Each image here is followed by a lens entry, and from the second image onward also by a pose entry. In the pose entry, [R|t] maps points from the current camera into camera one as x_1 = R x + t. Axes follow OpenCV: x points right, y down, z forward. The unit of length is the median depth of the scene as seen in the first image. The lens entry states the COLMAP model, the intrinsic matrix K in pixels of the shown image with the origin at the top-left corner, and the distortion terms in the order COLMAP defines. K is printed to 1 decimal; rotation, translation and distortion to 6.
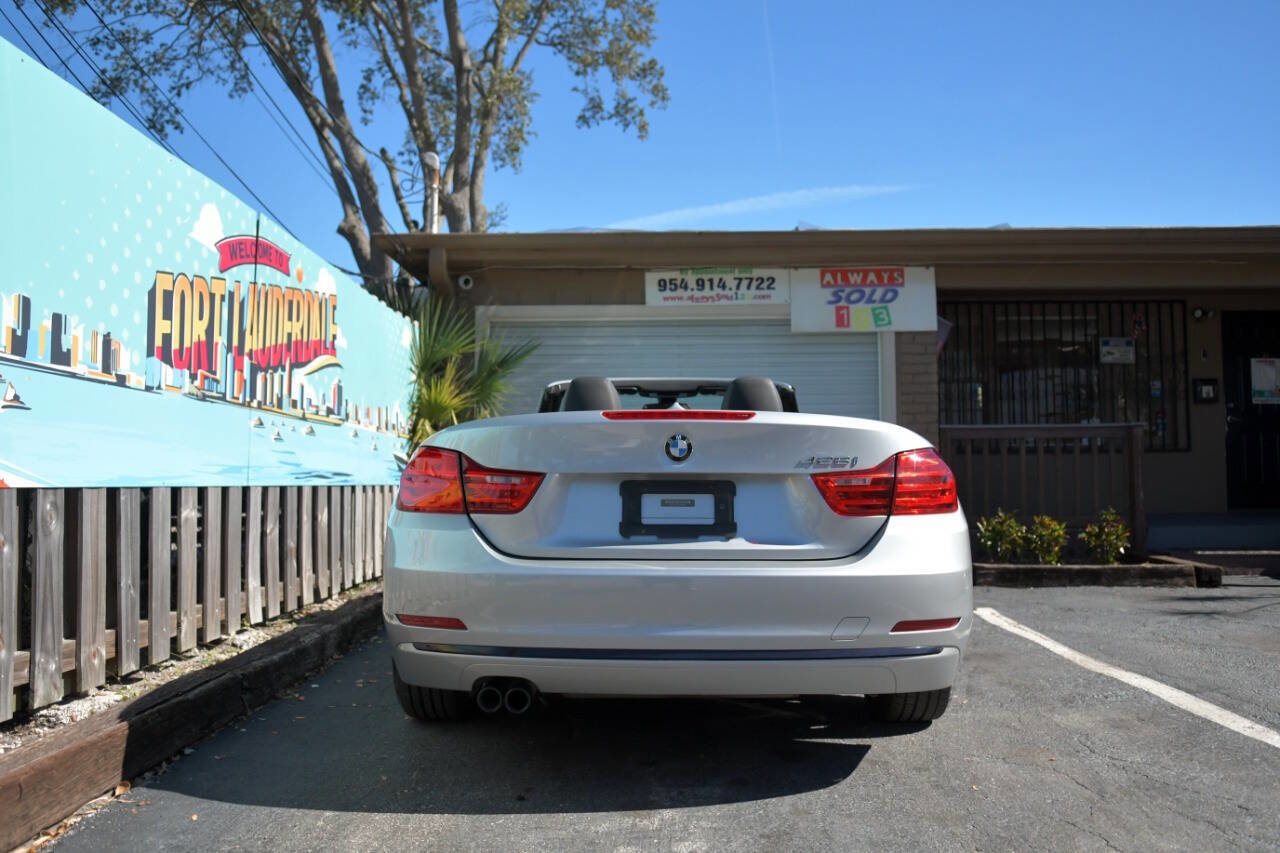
lens RADIAL K [[1021.9, 0, 639.1], [0, 1021.9, 429.7], [0, 0, 1]] dist [-0.013061, -0.042243]
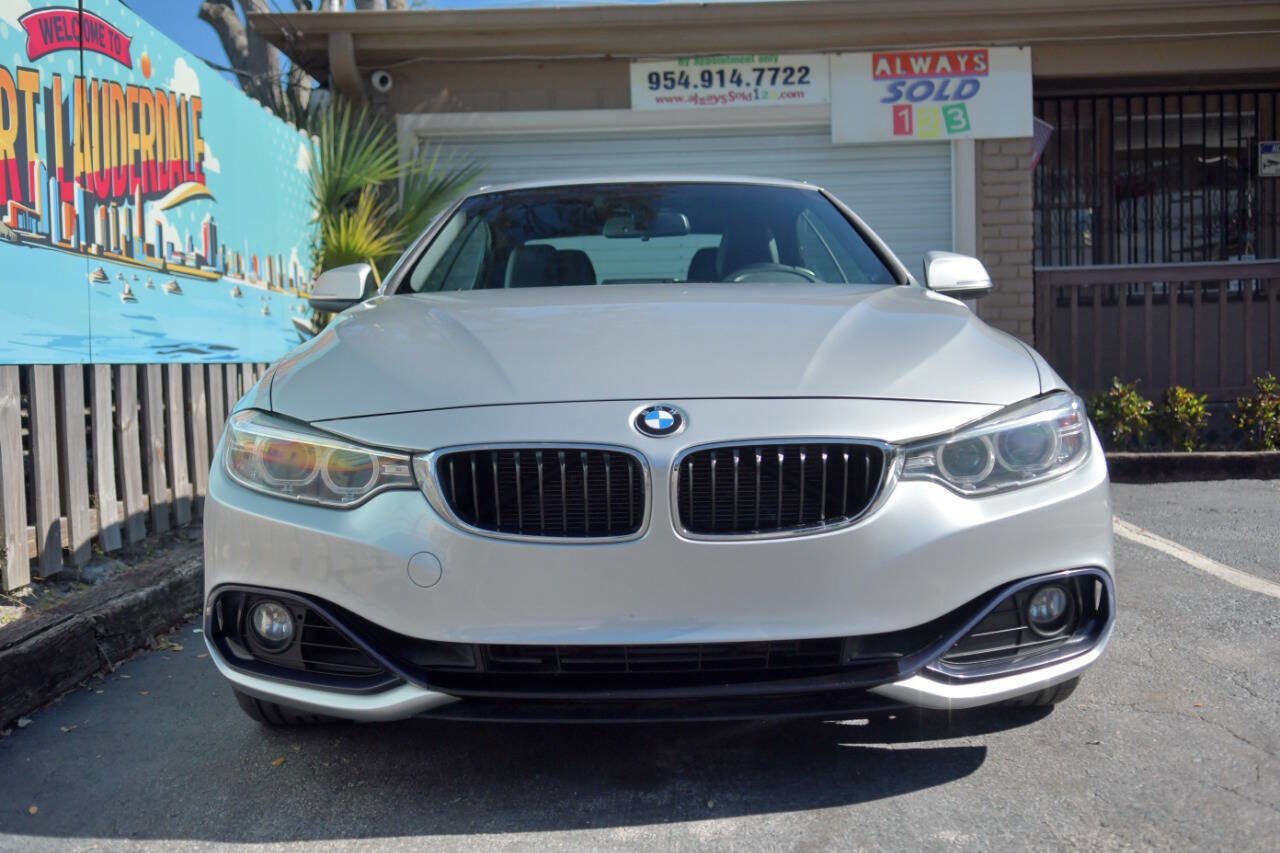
lens RADIAL K [[1363.6, 0, 640.0], [0, 1363.6, 426.5], [0, 0, 1]] dist [0.043330, -0.010342]
pose [[0.999733, -0.021023, 0.009548, -0.002954], [0.019956, 0.994722, 0.100644, 0.007934], [-0.011614, -0.100426, 0.994877, 0.016598]]
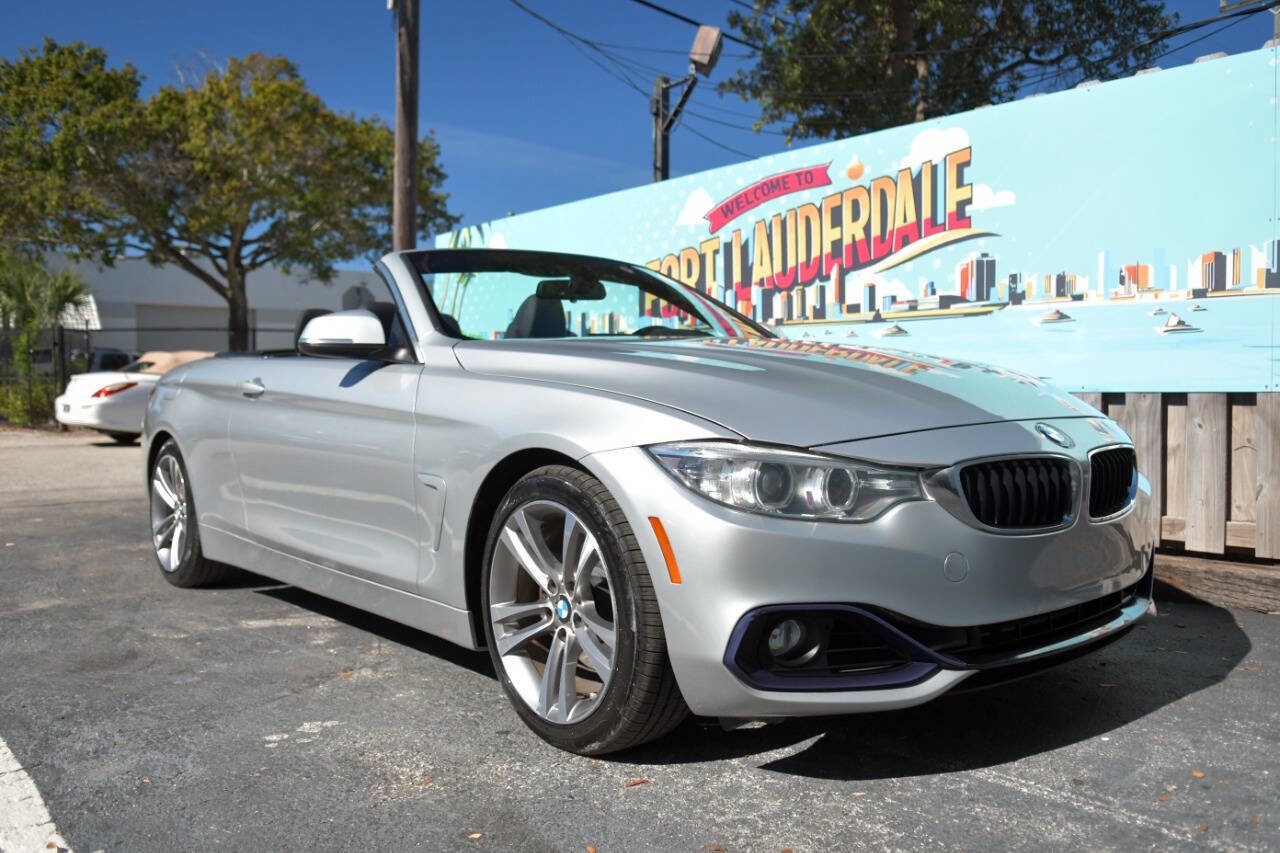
lens RADIAL K [[1059.3, 0, 640.0], [0, 1059.3, 426.5], [0, 0, 1]] dist [-0.019958, -0.016561]
pose [[-0.758336, 0.036189, -0.650859, 0.471223], [0.045793, 0.998949, 0.002188, 0.074741], [0.650254, -0.028146, -0.759195, 1.616311]]
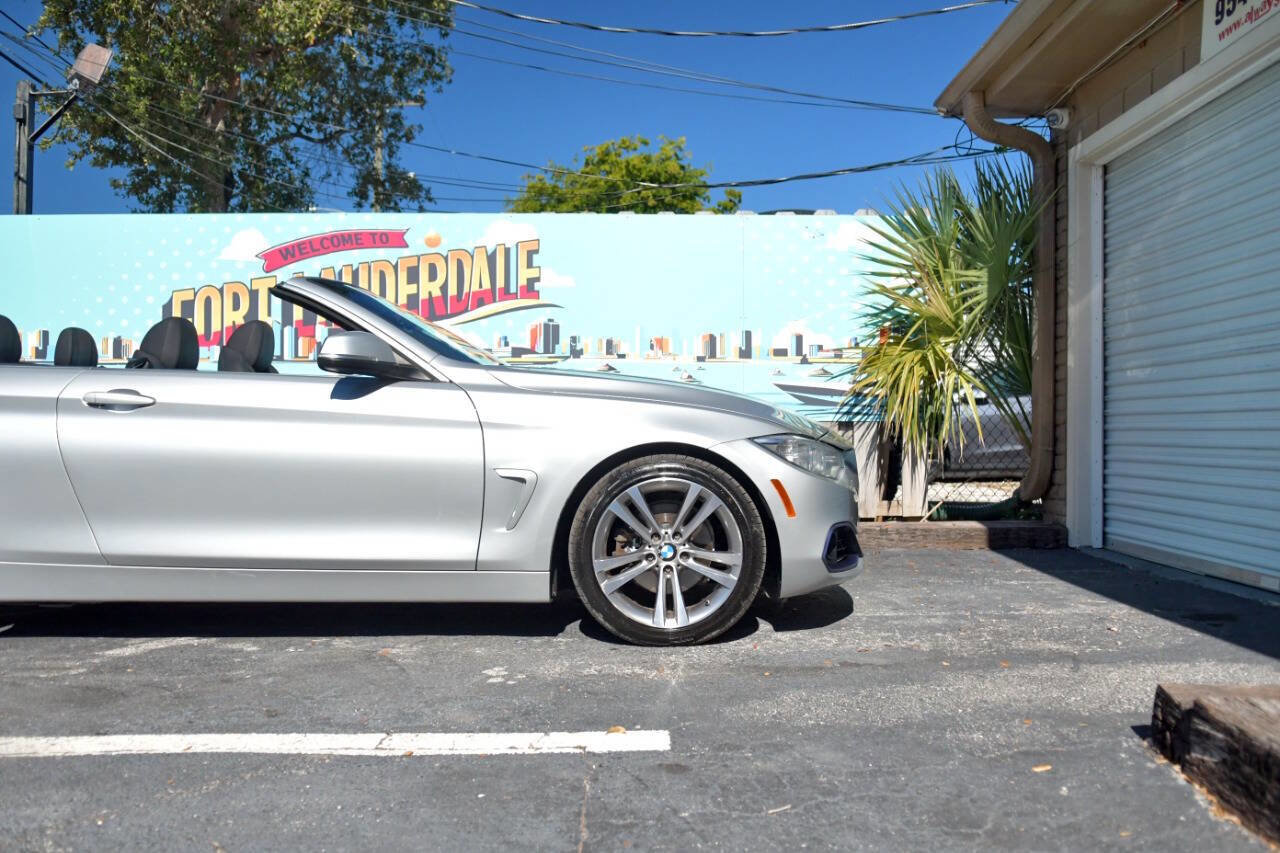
lens RADIAL K [[1059.3, 0, 640.0], [0, 1059.3, 426.5], [0, 0, 1]] dist [-0.019958, -0.016561]
pose [[0.010091, 0.001207, -0.999948, 0.885455], [0.050114, 0.998742, 0.001711, 0.070805], [0.998693, -0.050129, 0.010018, 1.218307]]
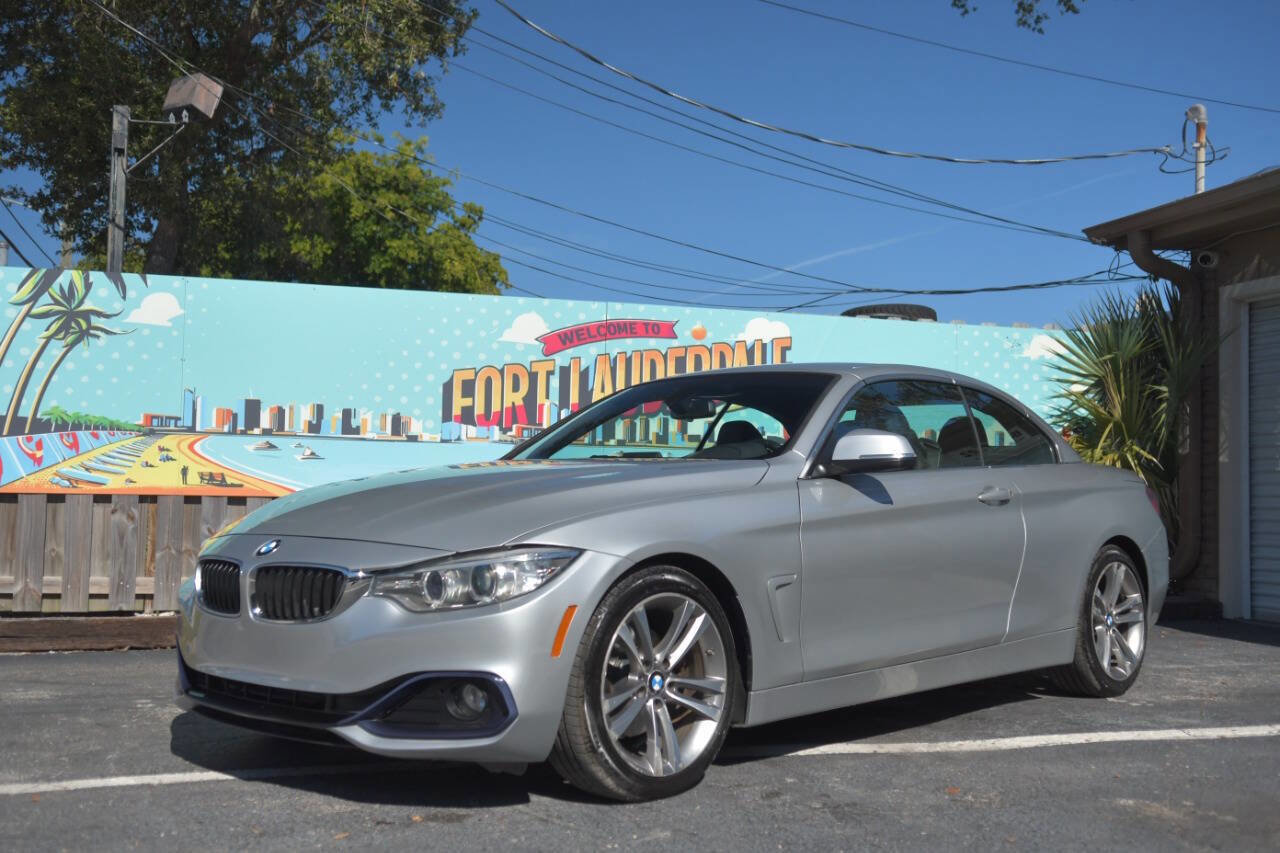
lens RADIAL K [[1352.0, 0, 640.0], [0, 1352.0, 426.5], [0, 0, 1]] dist [0.029559, 0.011188]
pose [[0.295278, -0.040369, -0.954558, 1.215932], [0.029965, 0.999007, -0.032979, 0.013347], [0.954941, -0.018866, 0.296195, 0.443241]]
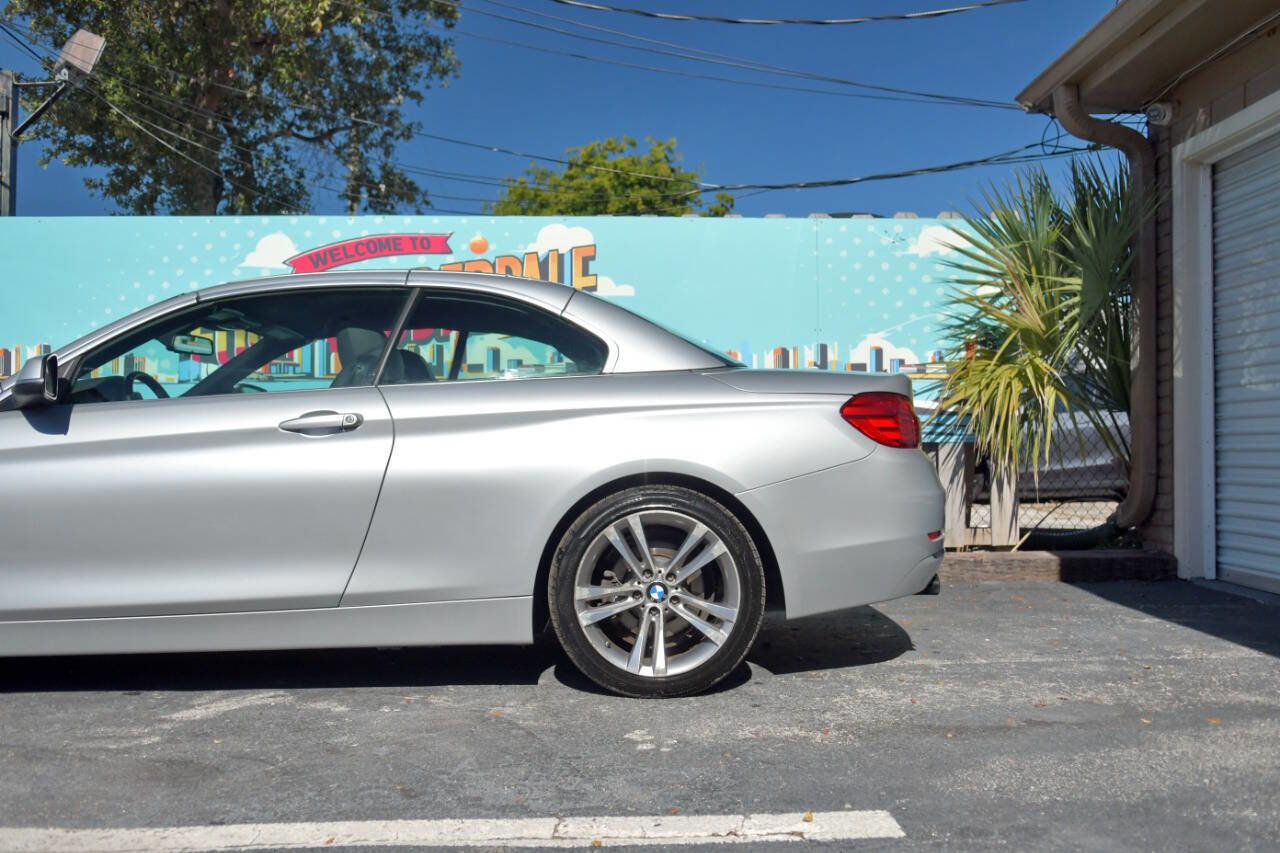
lens RADIAL K [[1117.0, 0, 640.0], [0, 1117.0, 426.5], [0, 0, 1]] dist [-0.006808, -0.020121]
pose [[0.031162, -0.013860, -0.999418, 0.839777], [0.054165, 0.998458, -0.012157, 0.059885], [0.998046, -0.053755, 0.031865, 1.124310]]
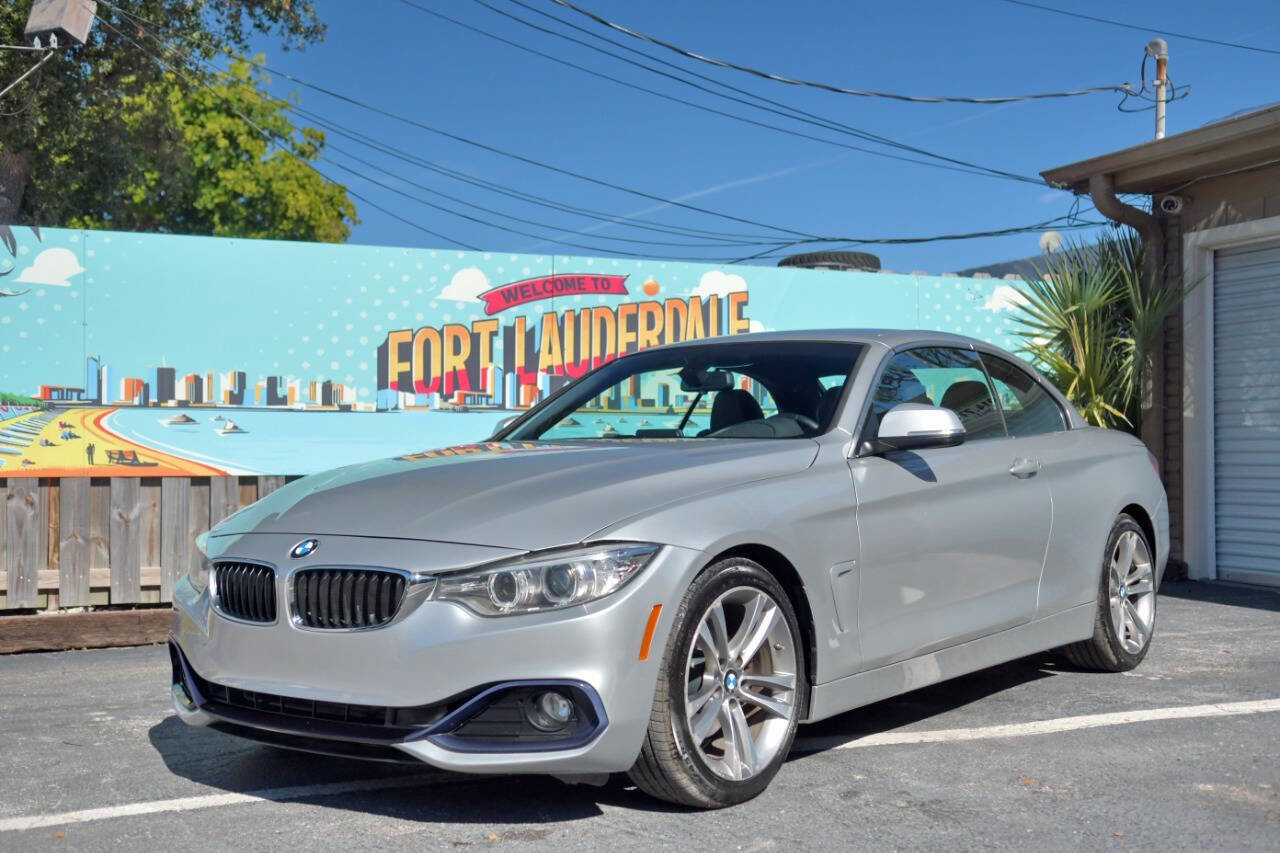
lens RADIAL K [[1475.9, 0, 642.1], [0, 1475.9, 426.8], [0, 0, 1]] dist [0.053790, 0.017243]
pose [[0.390299, -0.011422, -0.920617, 1.193076], [0.046483, 0.998892, 0.007314, -0.009416], [0.919514, -0.045648, 0.390397, 0.336594]]
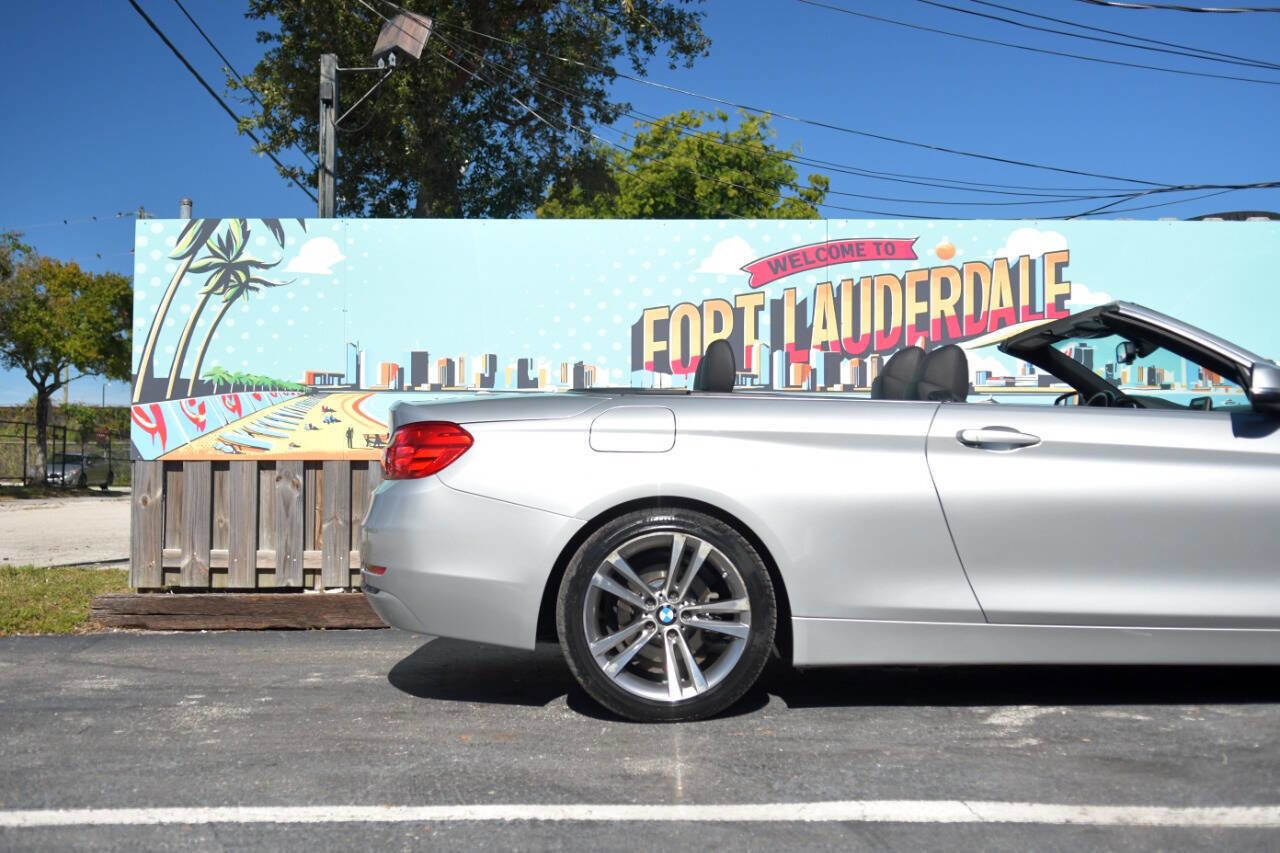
lens RADIAL K [[1319.8, 0, 640.0], [0, 1319.8, 426.5], [0, 0, 1]] dist [0.029277, -0.005837]
pose [[0.018817, -0.028932, -0.999404, 0.965580], [0.050040, 0.998356, -0.027959, 0.042101], [0.998570, -0.049484, 0.020234, 0.665393]]
